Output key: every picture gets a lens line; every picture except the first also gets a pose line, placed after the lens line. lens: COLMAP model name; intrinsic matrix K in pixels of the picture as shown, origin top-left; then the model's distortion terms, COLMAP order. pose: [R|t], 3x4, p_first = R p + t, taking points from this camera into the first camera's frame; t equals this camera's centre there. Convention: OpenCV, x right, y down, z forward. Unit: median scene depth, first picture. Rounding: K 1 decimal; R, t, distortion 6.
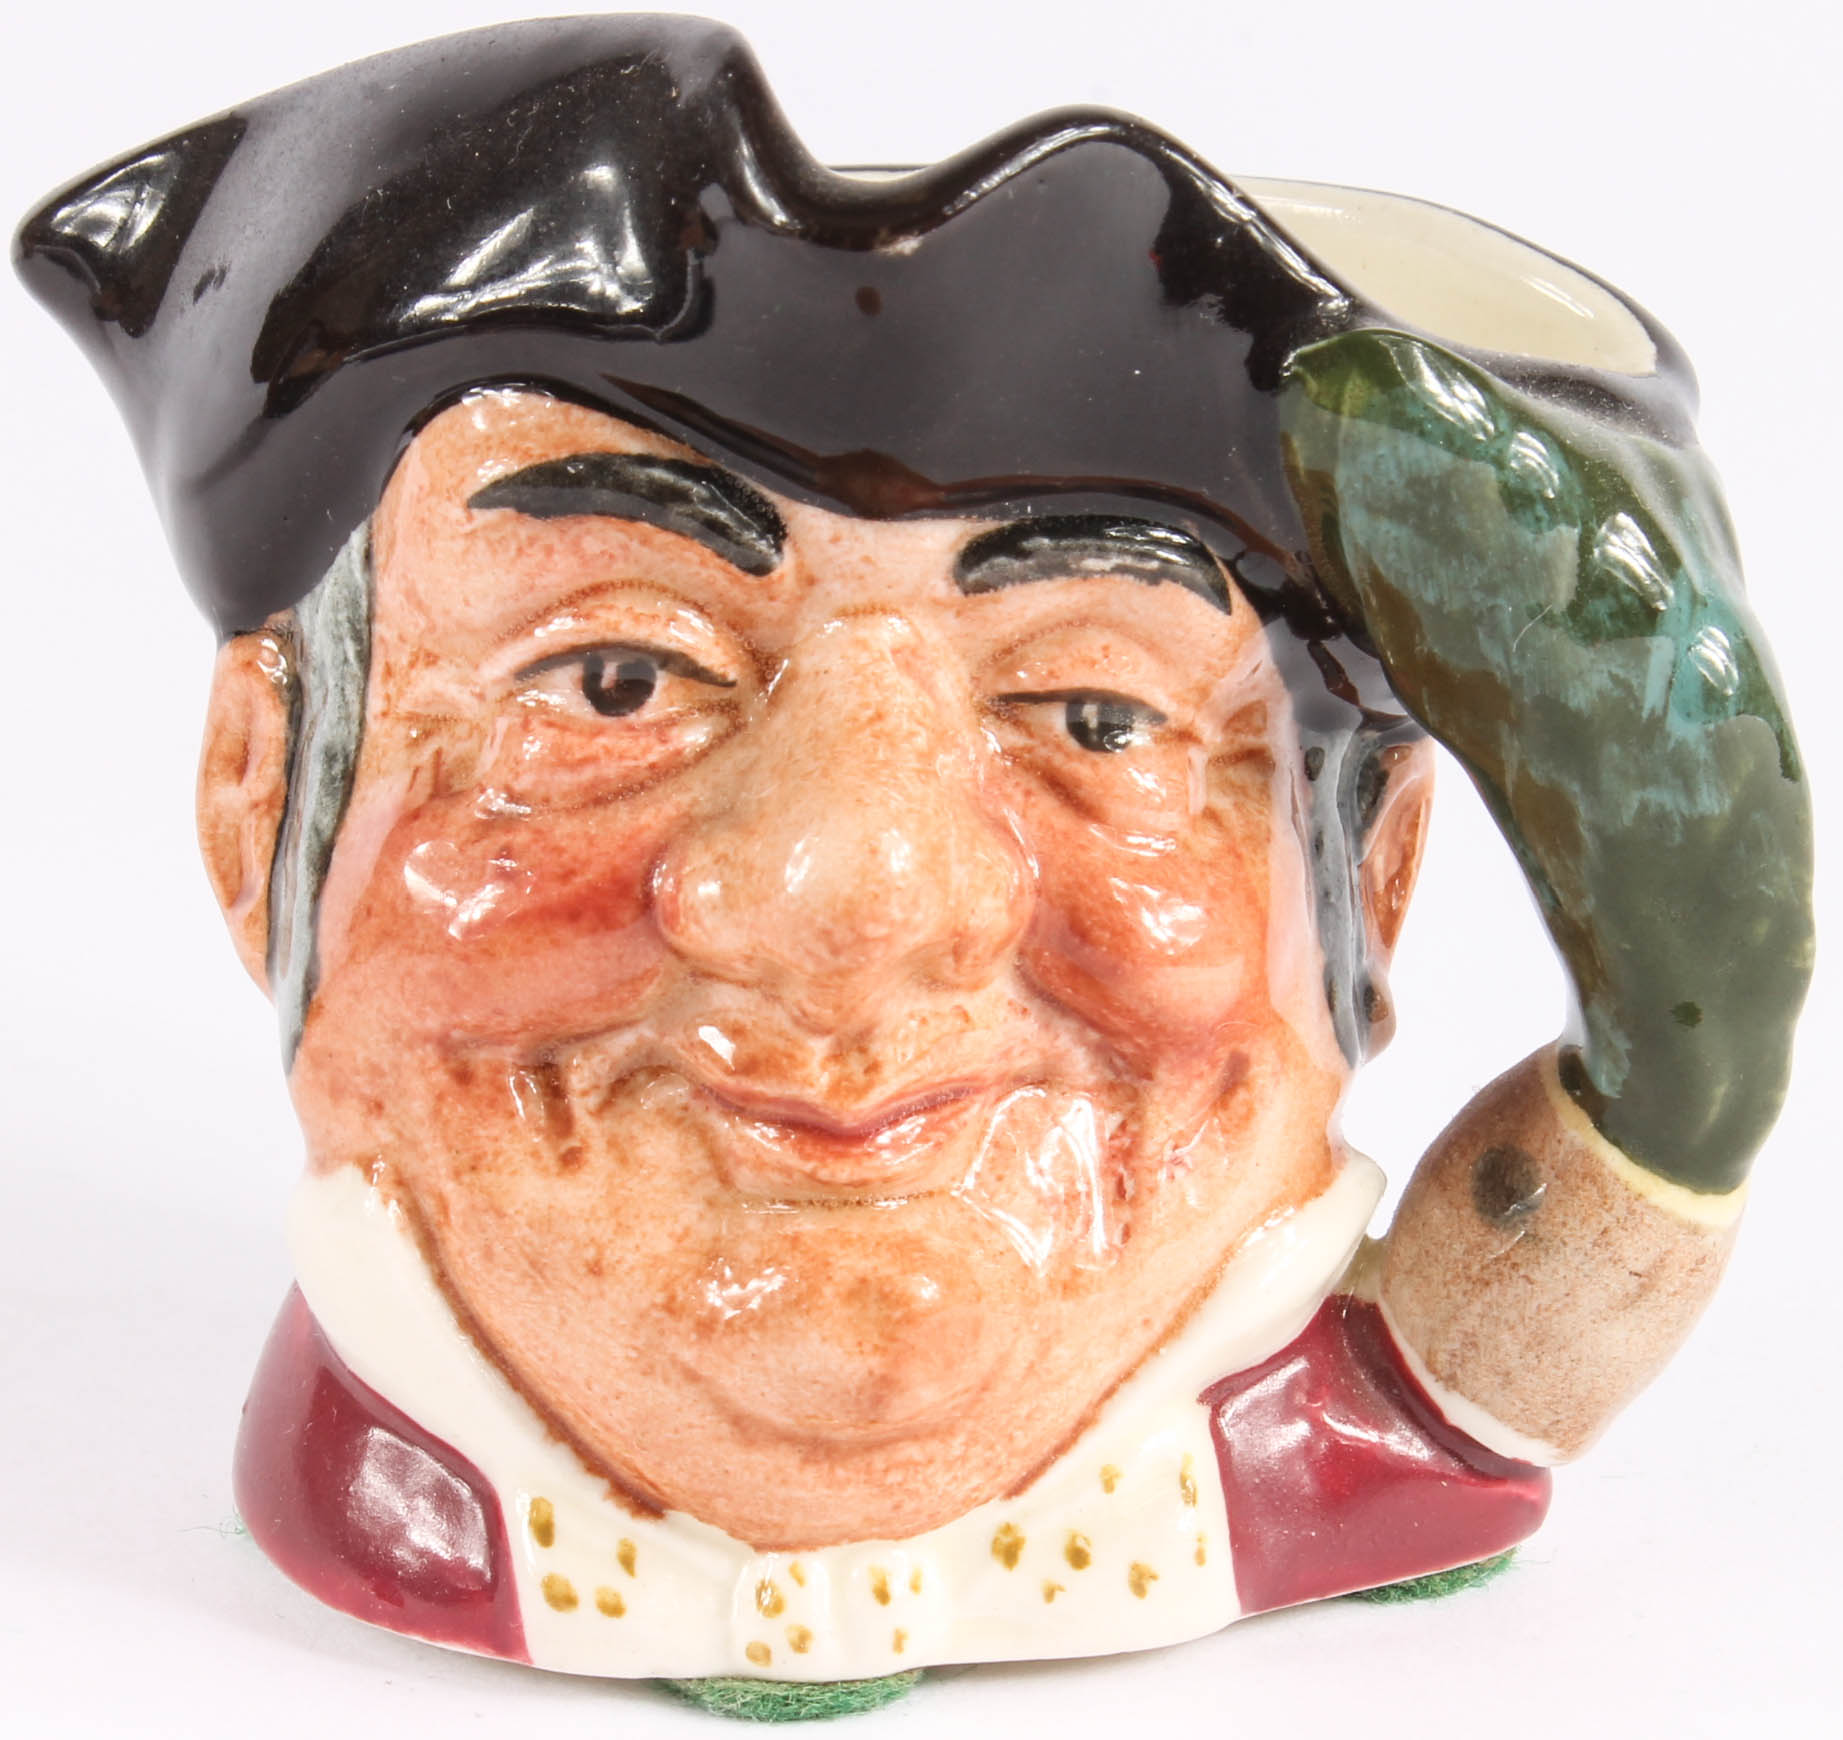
lens RADIAL K [[6799.7, 0, 812.5], [0, 6799.7, 903.6], [0, 0, 1]] dist [0.023446, 0.000000]
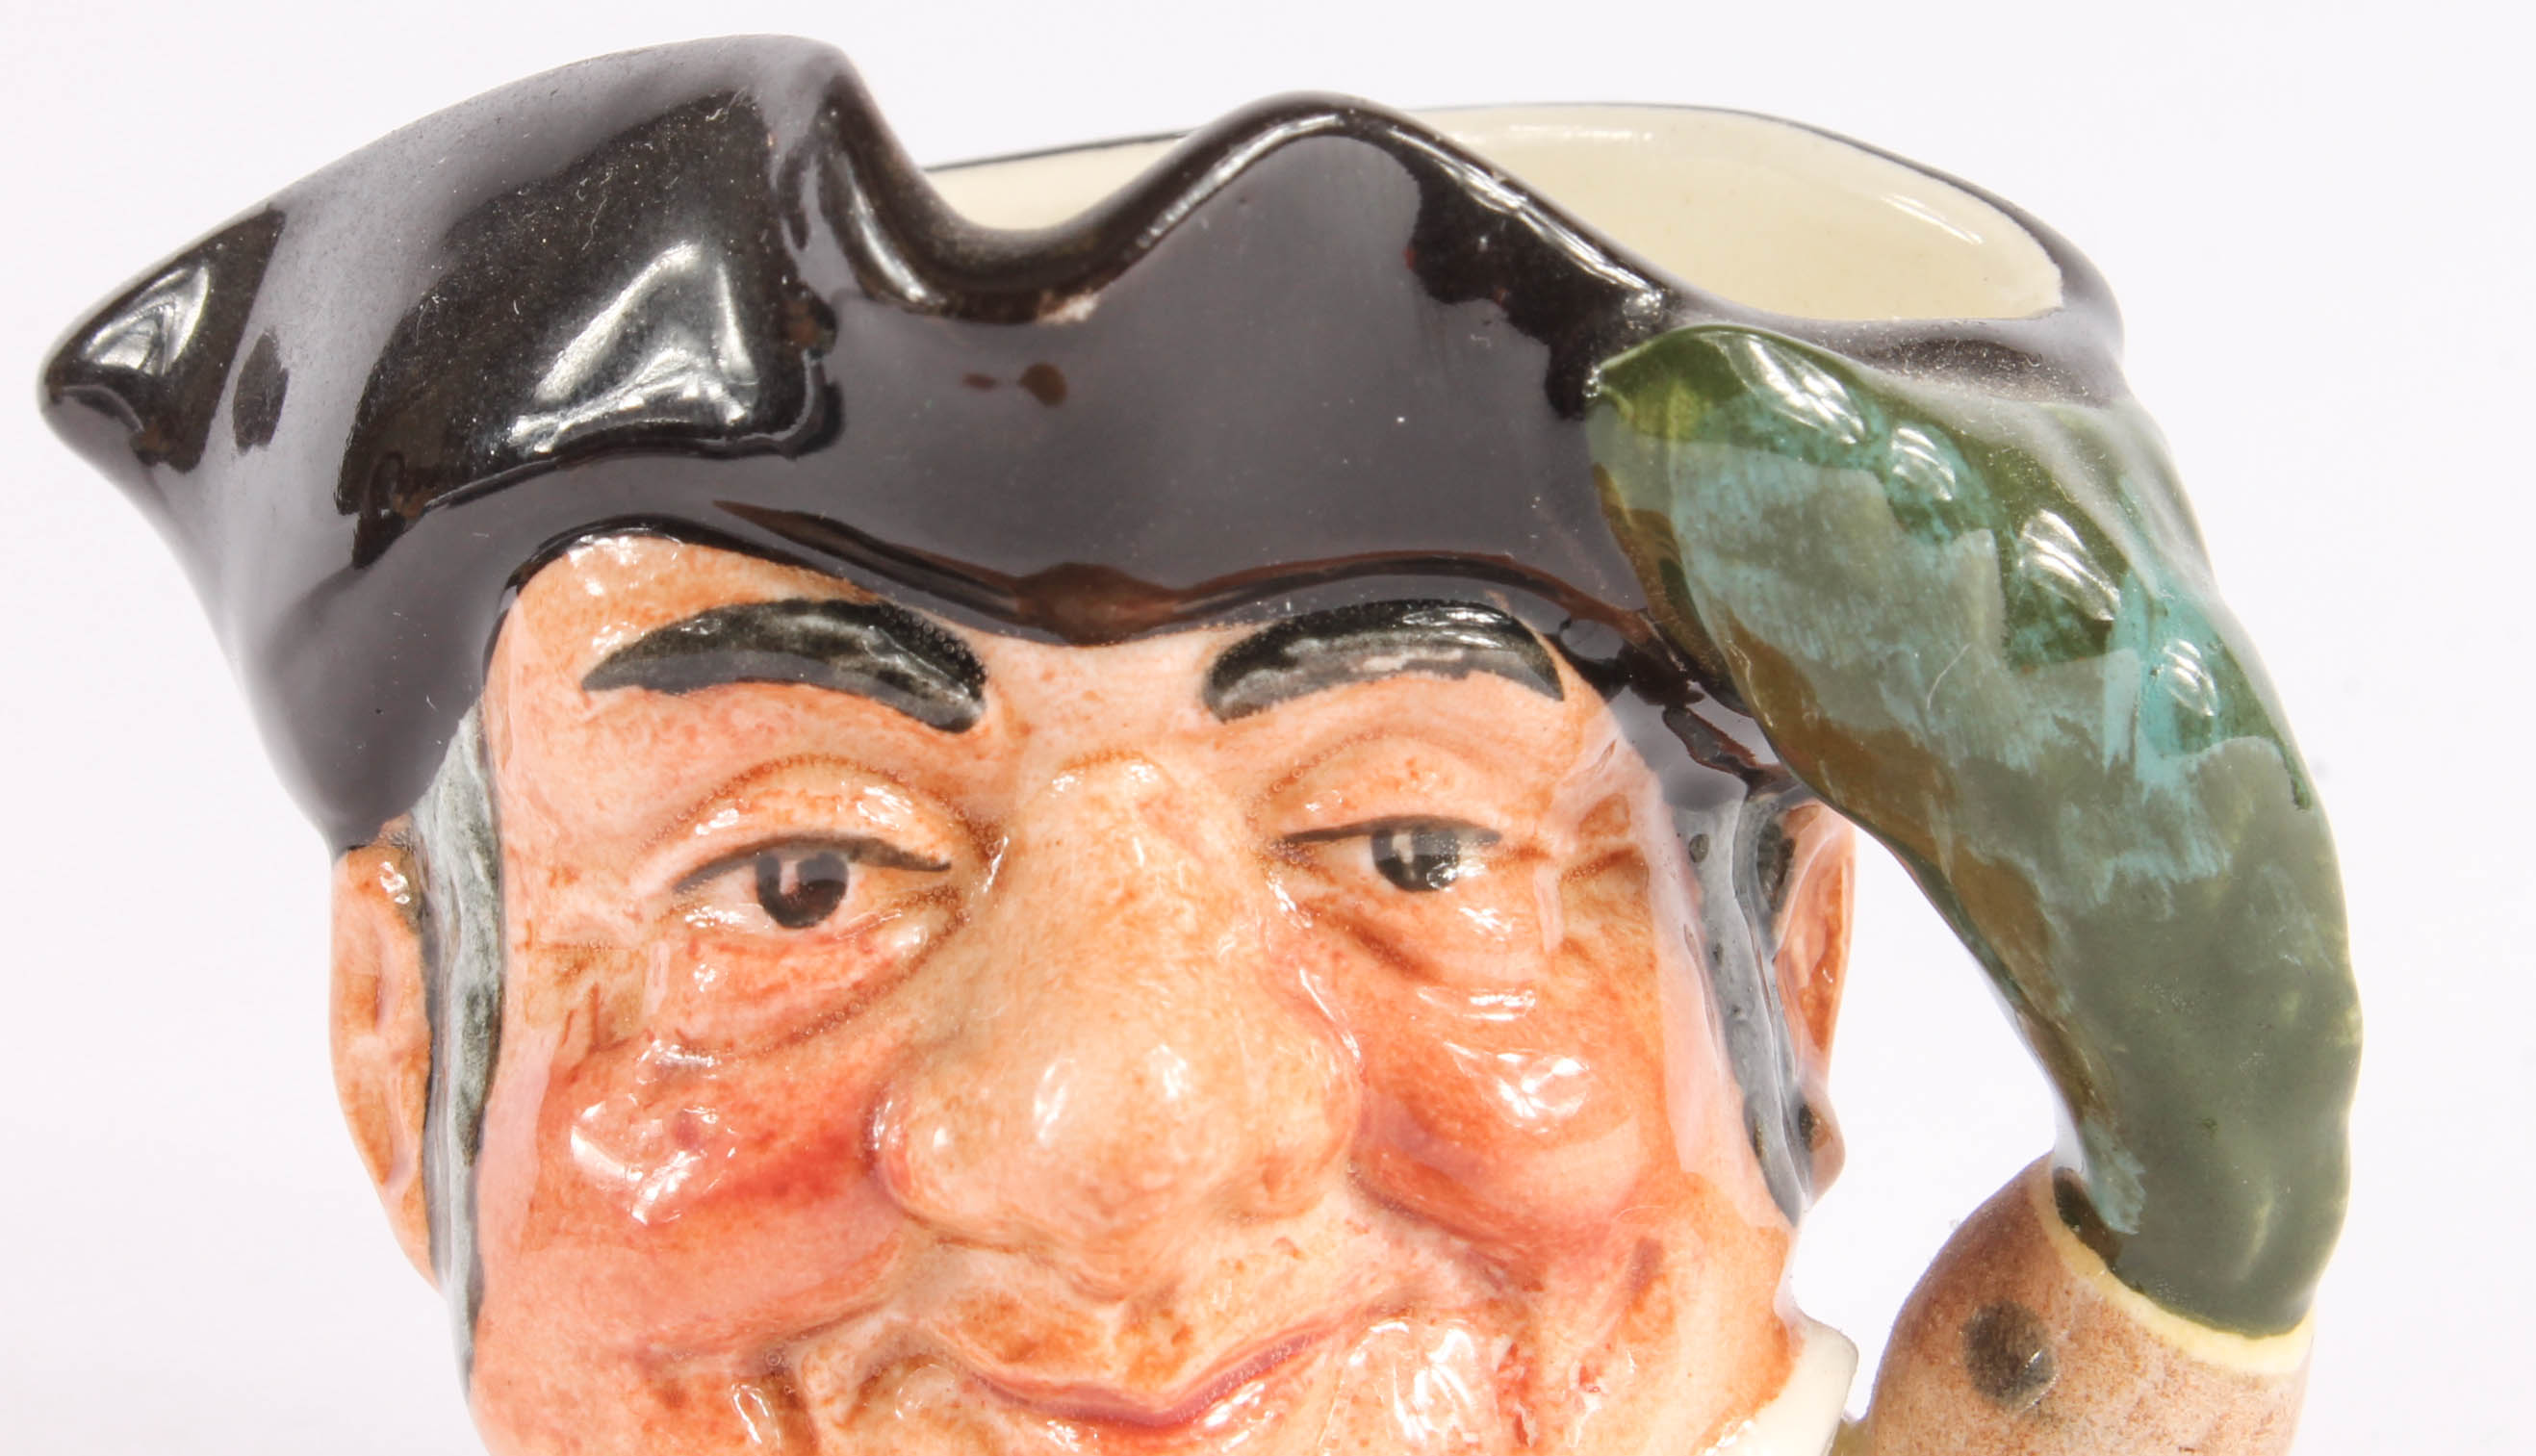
lens RADIAL K [[6495.9, 0, 1049.6], [0, 6495.9, 551.6], [0, 0, 1]] dist [0.040840, 0.000000]
pose [[0.991152, -0.126301, -0.040820, 0.035505], [0.125833, 0.991955, -0.013854, -0.056615], [0.042242, 0.008595, 0.999070, 0.247688]]
